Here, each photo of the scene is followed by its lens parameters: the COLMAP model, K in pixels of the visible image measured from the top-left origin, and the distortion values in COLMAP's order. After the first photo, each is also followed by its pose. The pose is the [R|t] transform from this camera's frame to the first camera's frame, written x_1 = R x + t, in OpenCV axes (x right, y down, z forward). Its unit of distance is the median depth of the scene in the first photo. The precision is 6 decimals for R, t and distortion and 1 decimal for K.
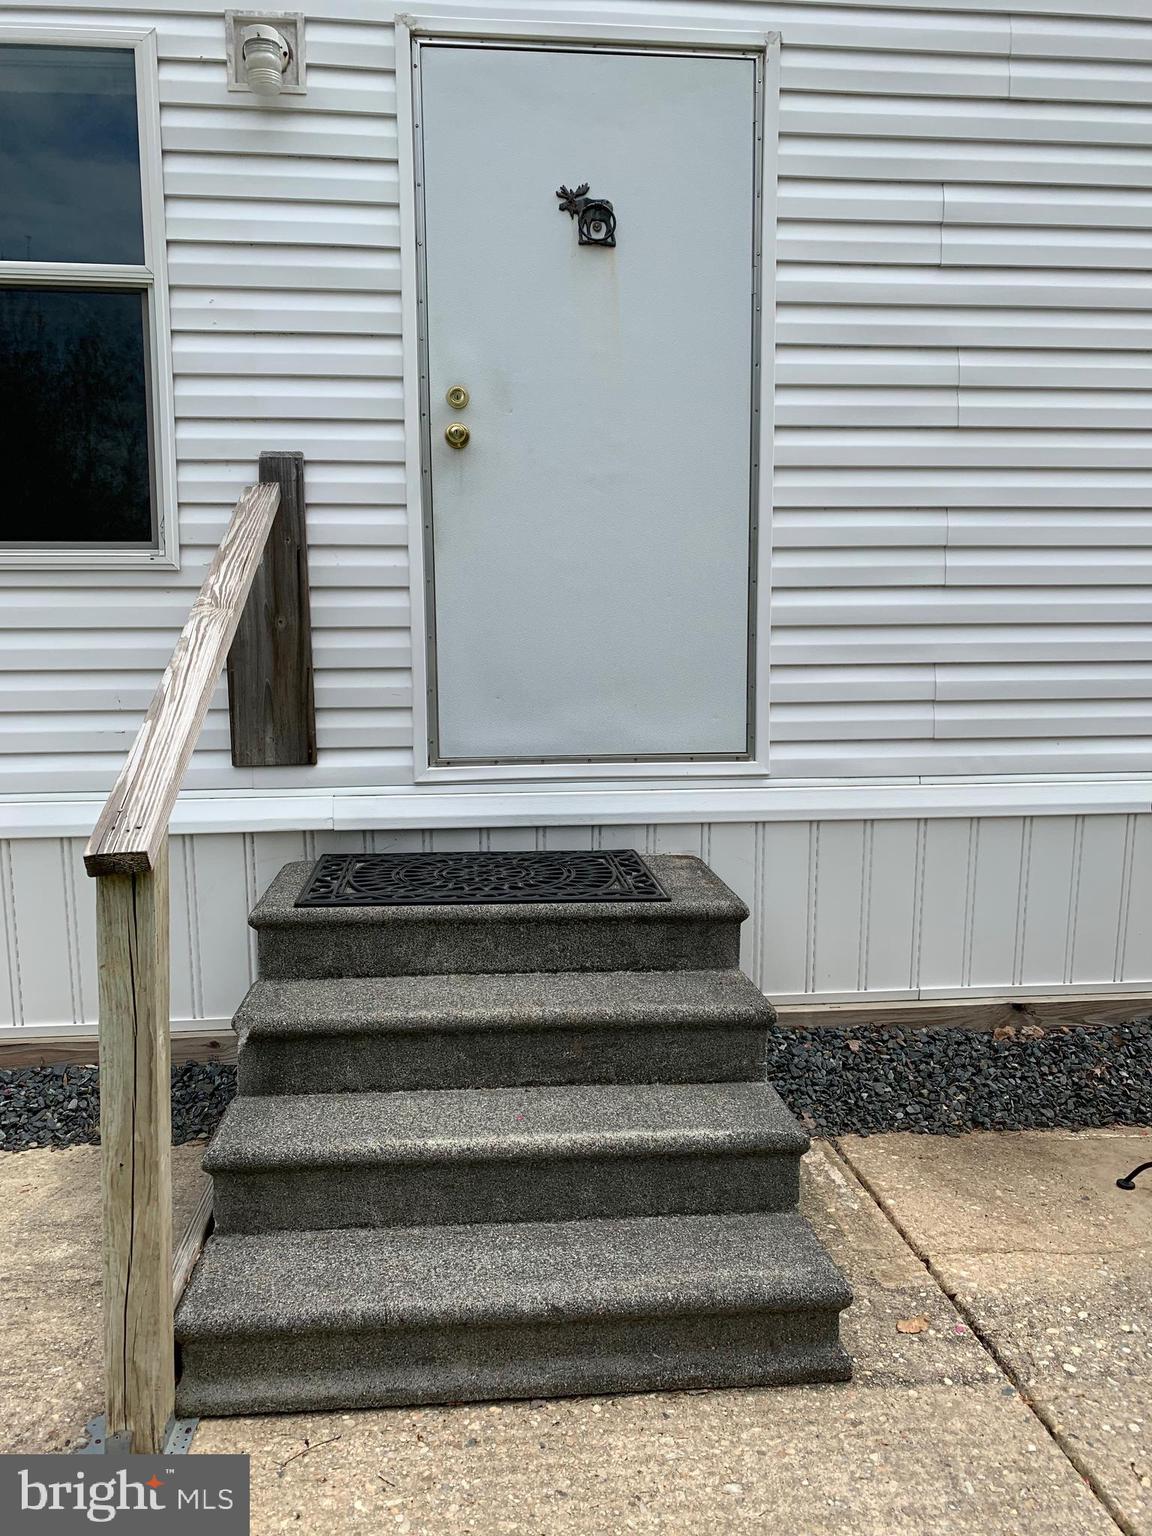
lens RADIAL K [[1208.9, 0, 576.7], [0, 1208.9, 748.8], [0, 0, 1]] dist [0.004700, -0.009254]
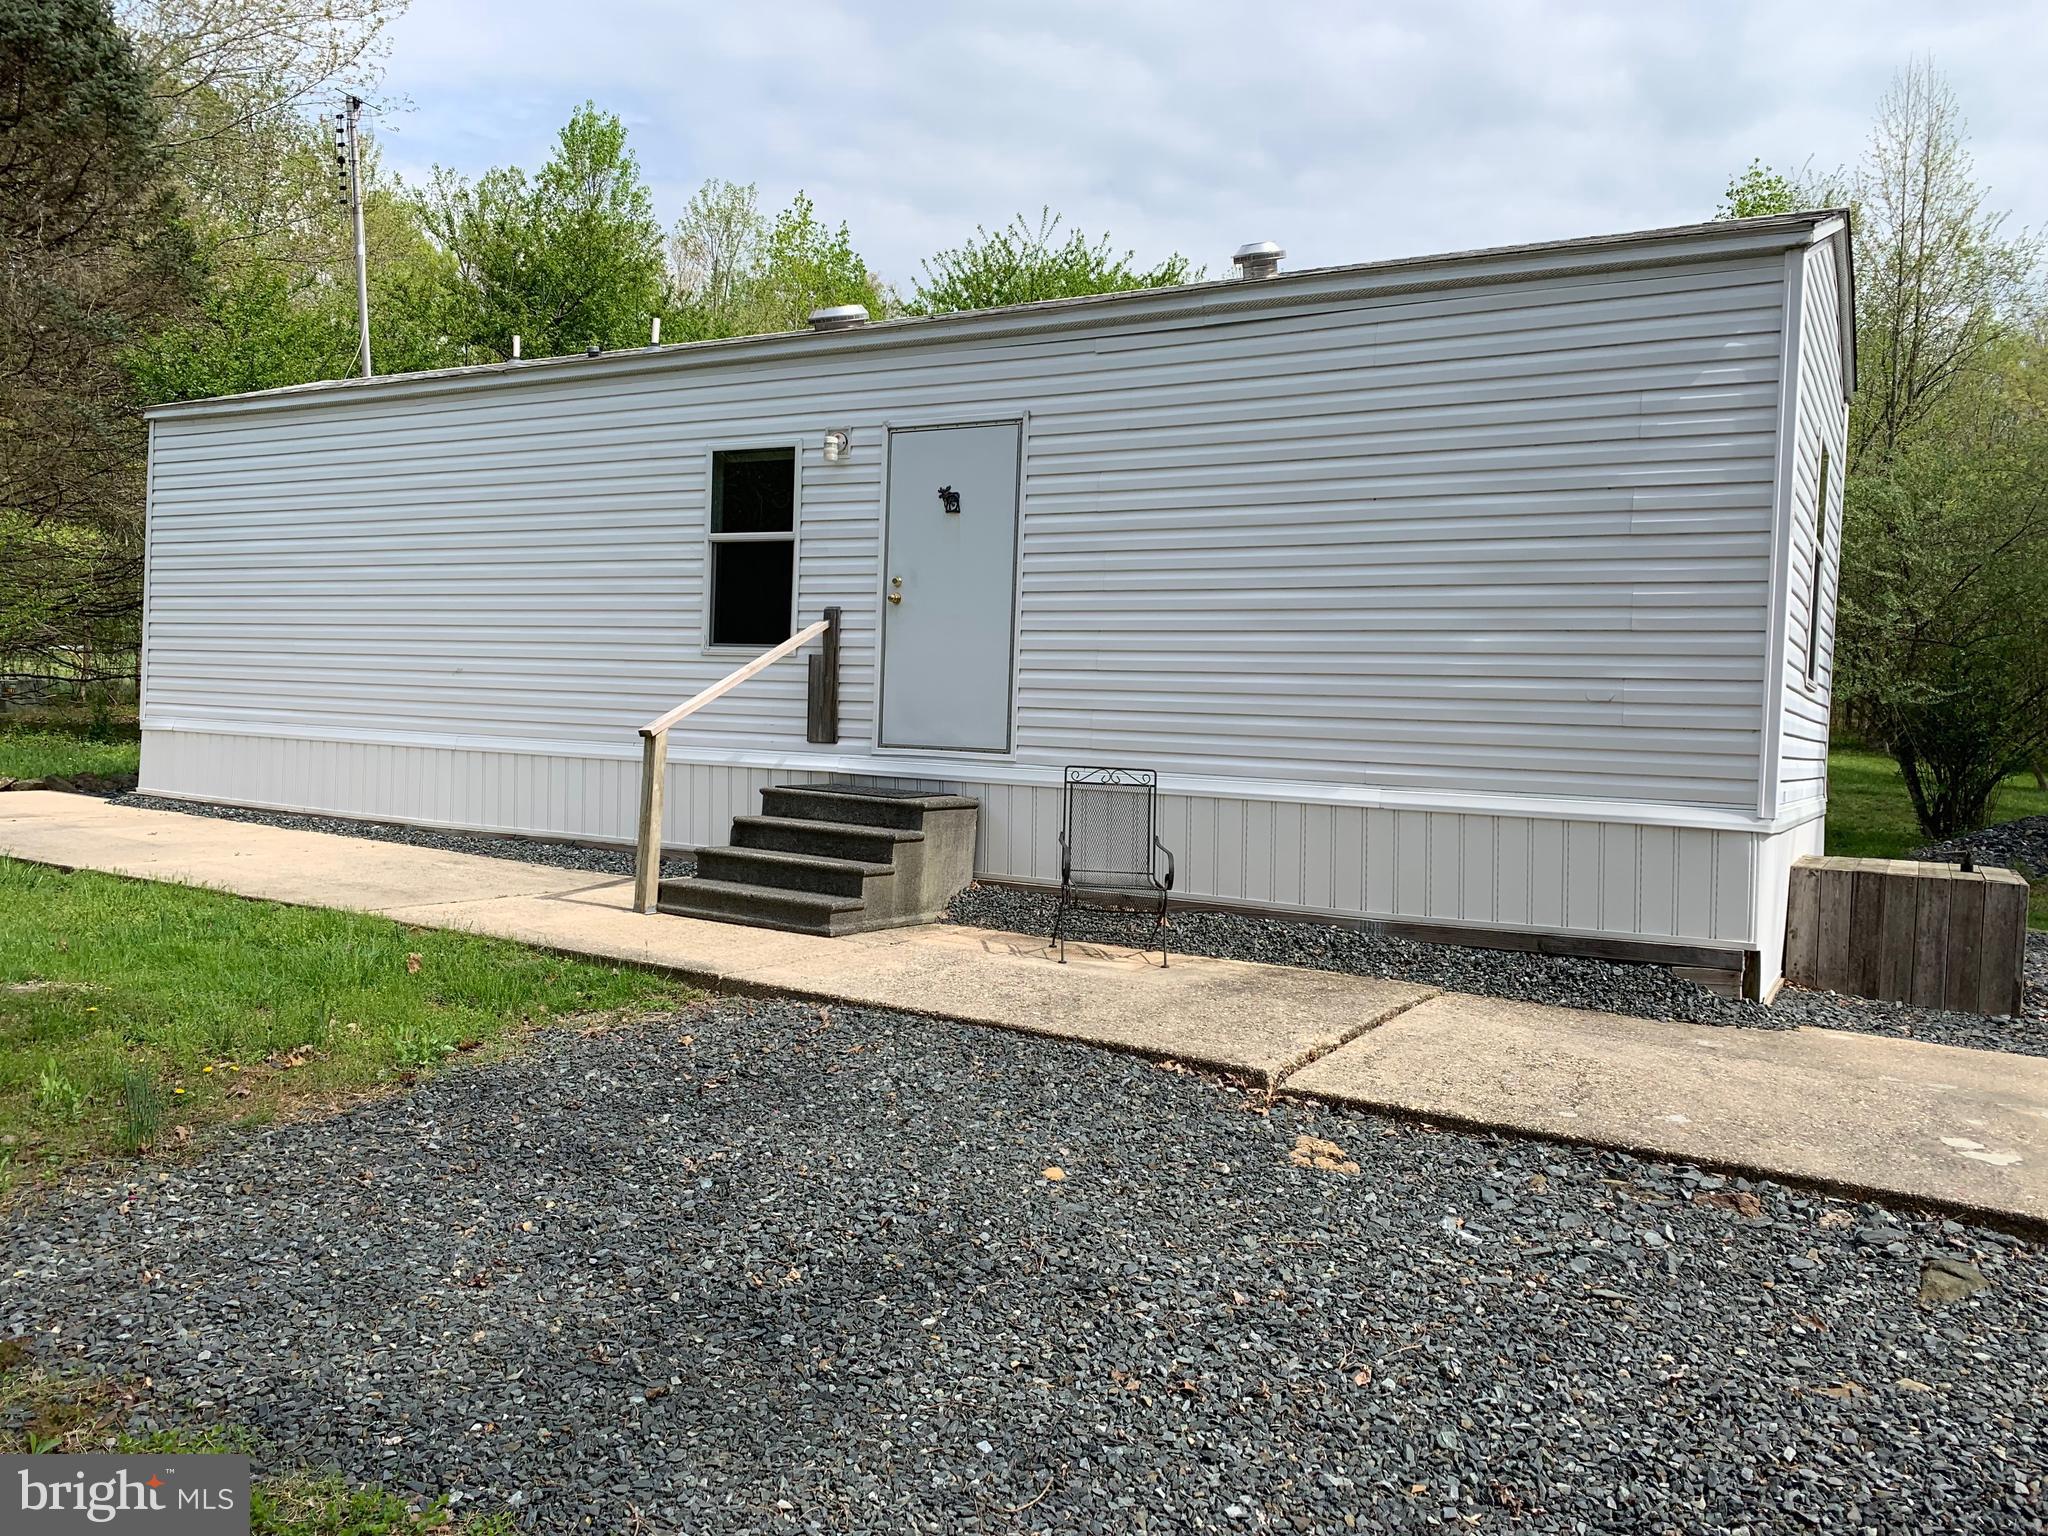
lens RADIAL K [[1570.7, 0, 1013.3], [0, 1570.7, 759.1], [0, 0, 1]] dist [0.030448, -0.026795]
pose [[0.799841, 0.051897, -0.597964, 1.822529], [-0.109500, 0.992152, -0.060360, 0.184987], [0.590138, 0.113756, 0.799247, -1.152237]]
